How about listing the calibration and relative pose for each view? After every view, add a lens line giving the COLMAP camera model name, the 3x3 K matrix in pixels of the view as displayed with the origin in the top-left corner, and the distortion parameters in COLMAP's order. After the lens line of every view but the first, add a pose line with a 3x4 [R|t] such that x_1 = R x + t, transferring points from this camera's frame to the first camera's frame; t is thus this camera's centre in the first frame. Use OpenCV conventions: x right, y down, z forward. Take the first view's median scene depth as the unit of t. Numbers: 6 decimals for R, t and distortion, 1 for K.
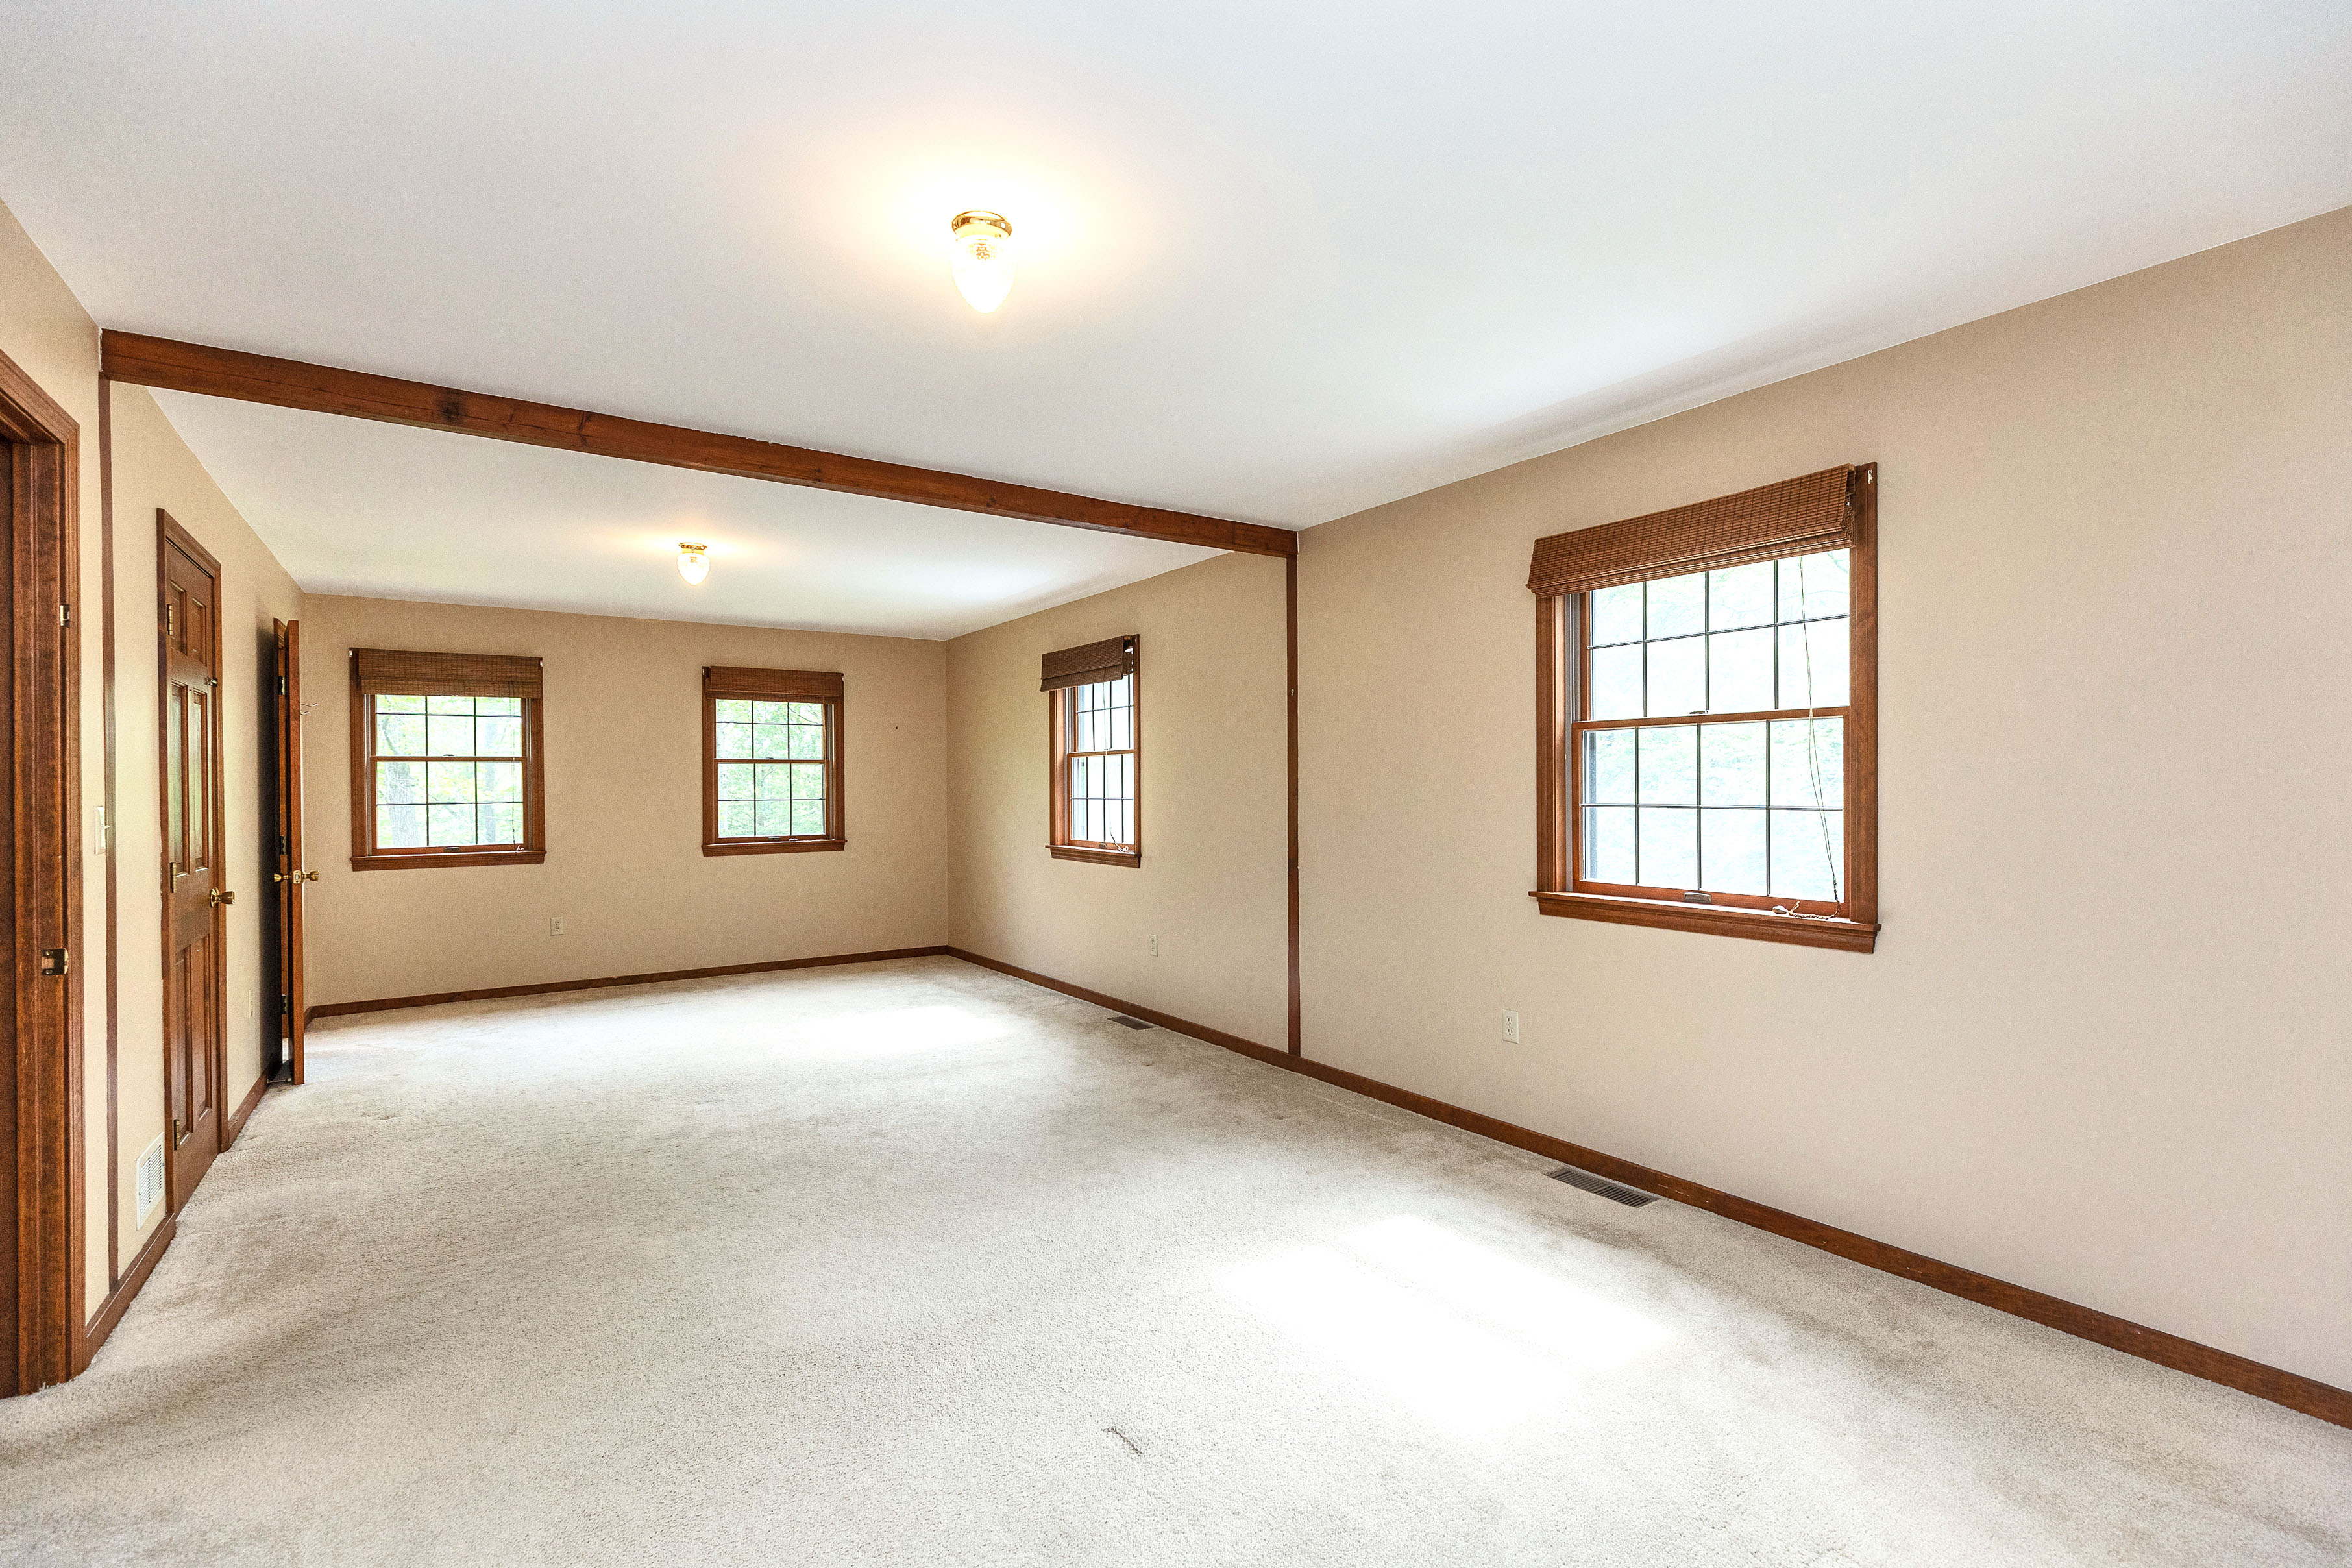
lens RADIAL K [[1051.6, 0, 1176.0], [0, 1051.6, 784.0], [0, 0, 1]] dist [-0.000905, -0.000030]
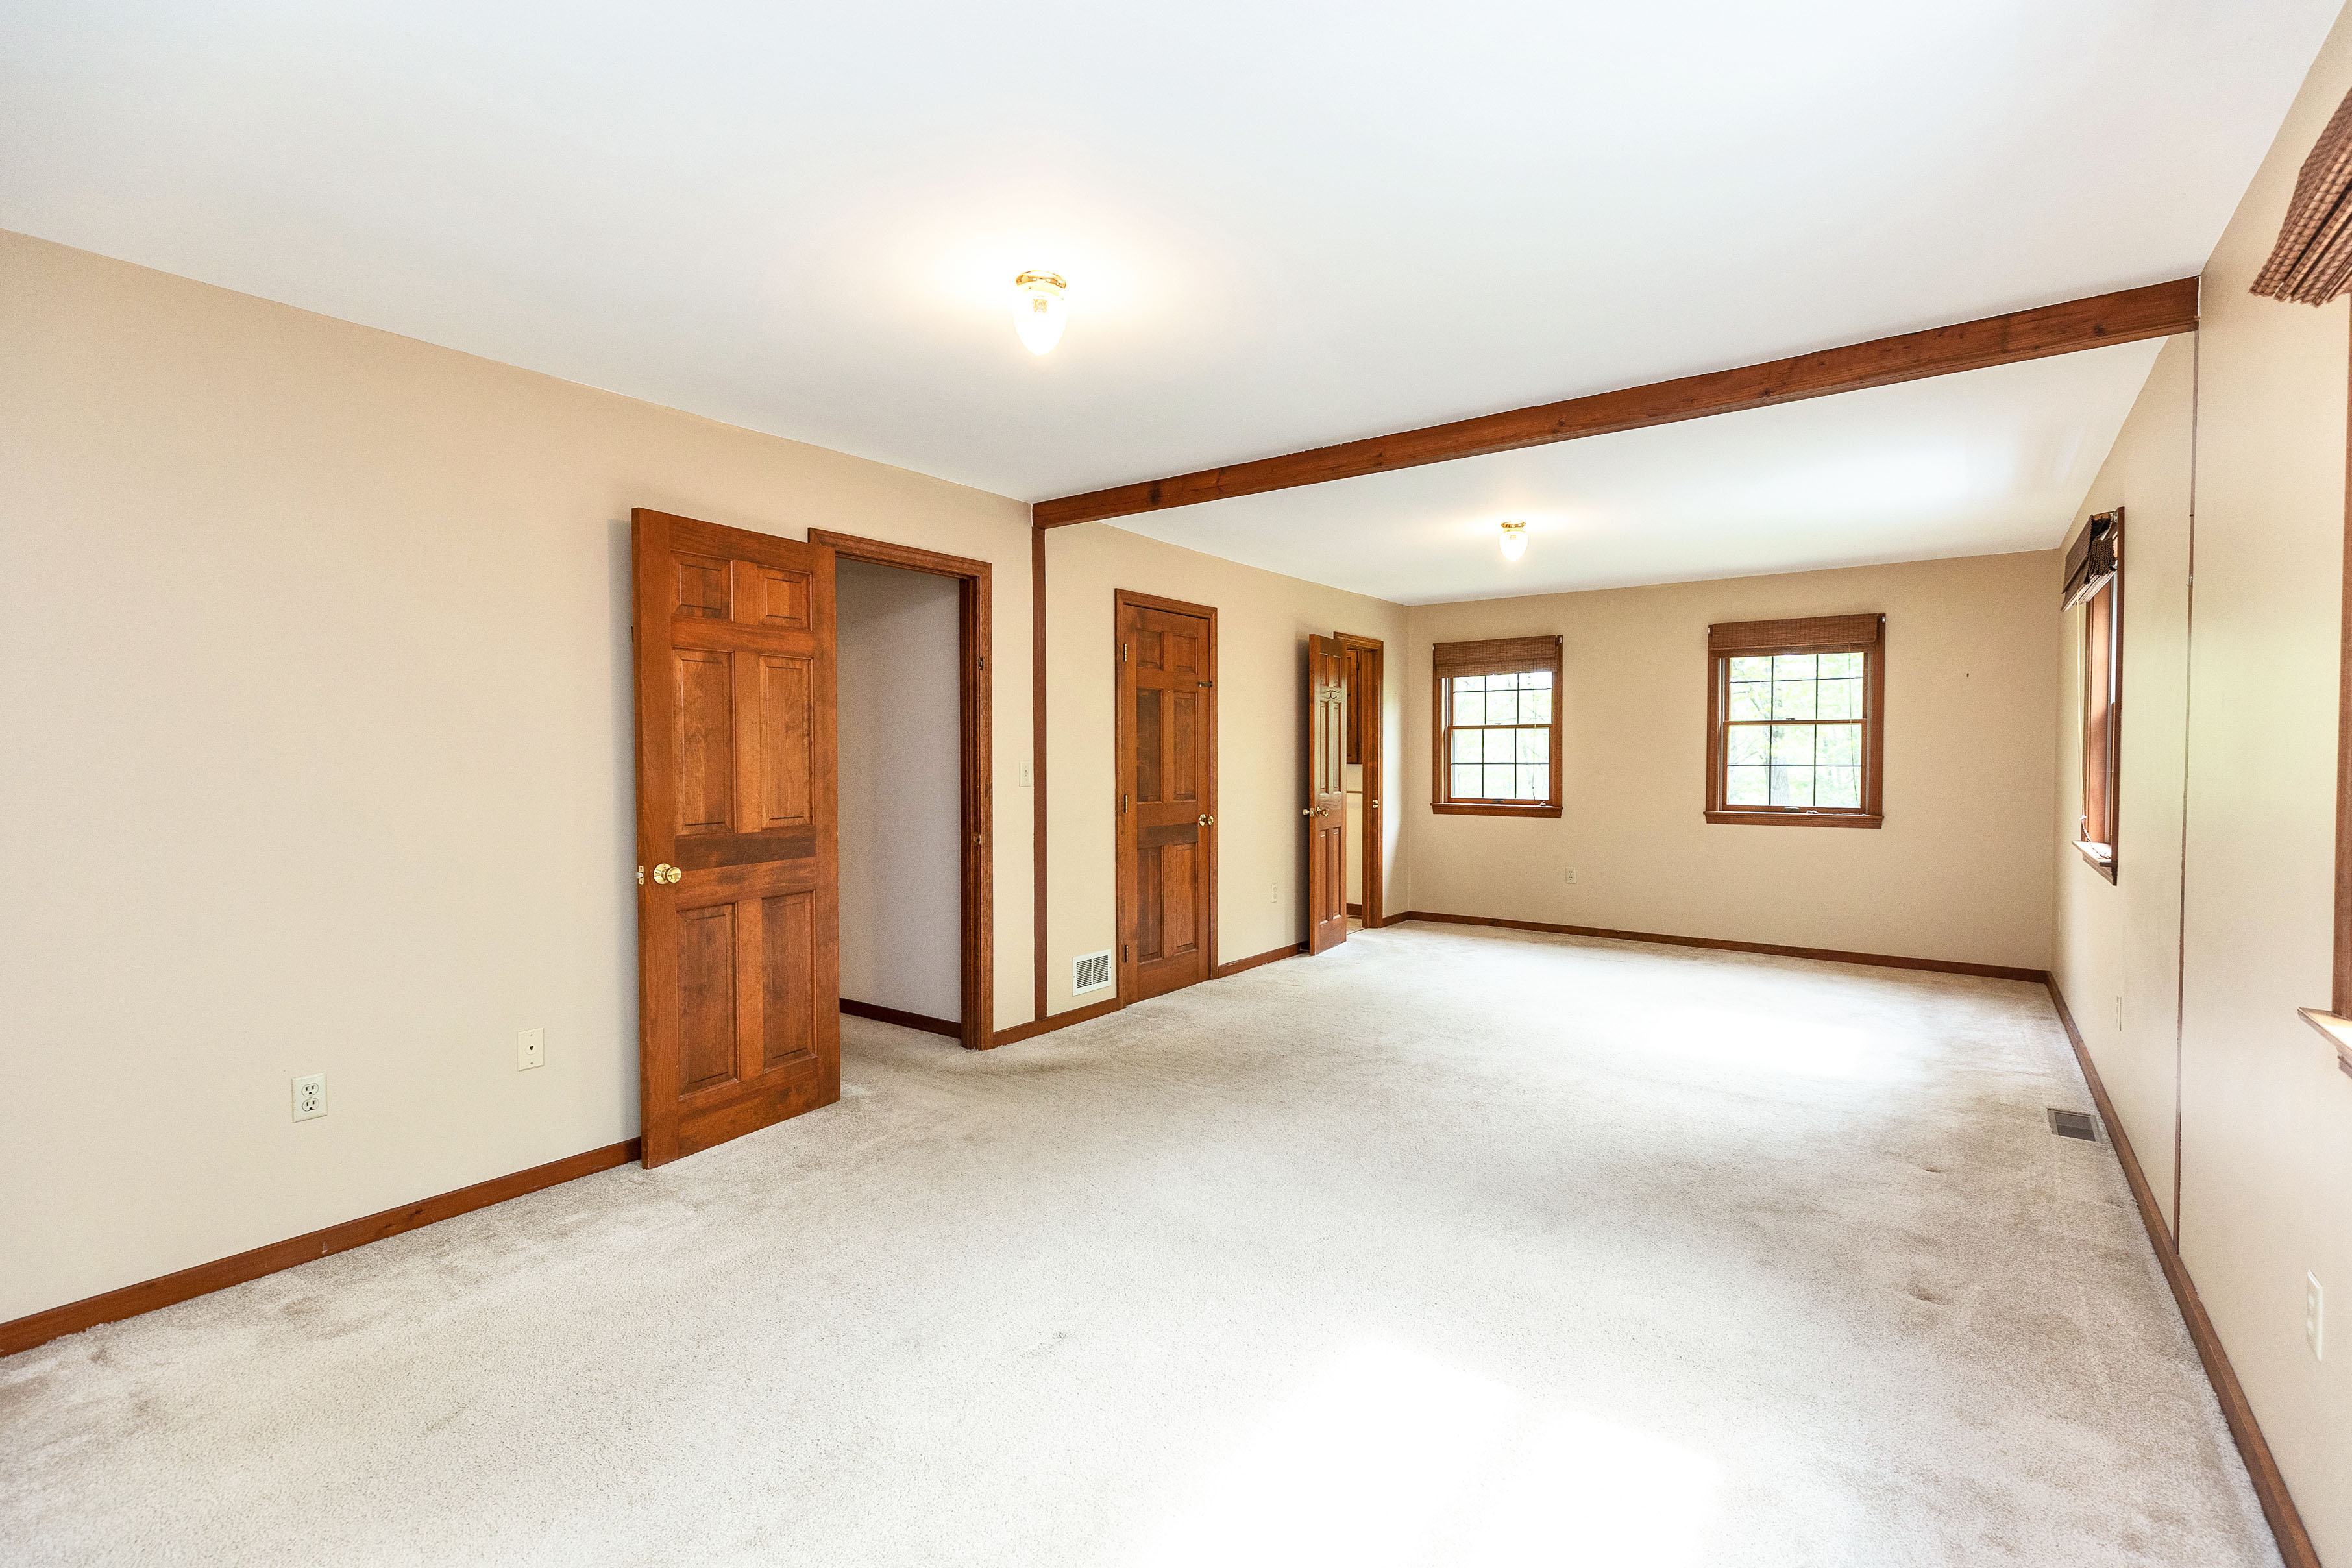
lens RADIAL K [[1053.1, 0, 1169.4], [0, 1053.1, 779.1], [0, 0, 1]] dist [-0.001182, -0.000021]
pose [[0.331680, 0.029771, -0.942922, 0.336457], [0.000839, 0.999492, 0.031852, -0.002889], [0.943392, -0.011355, 0.331487, 0.247584]]
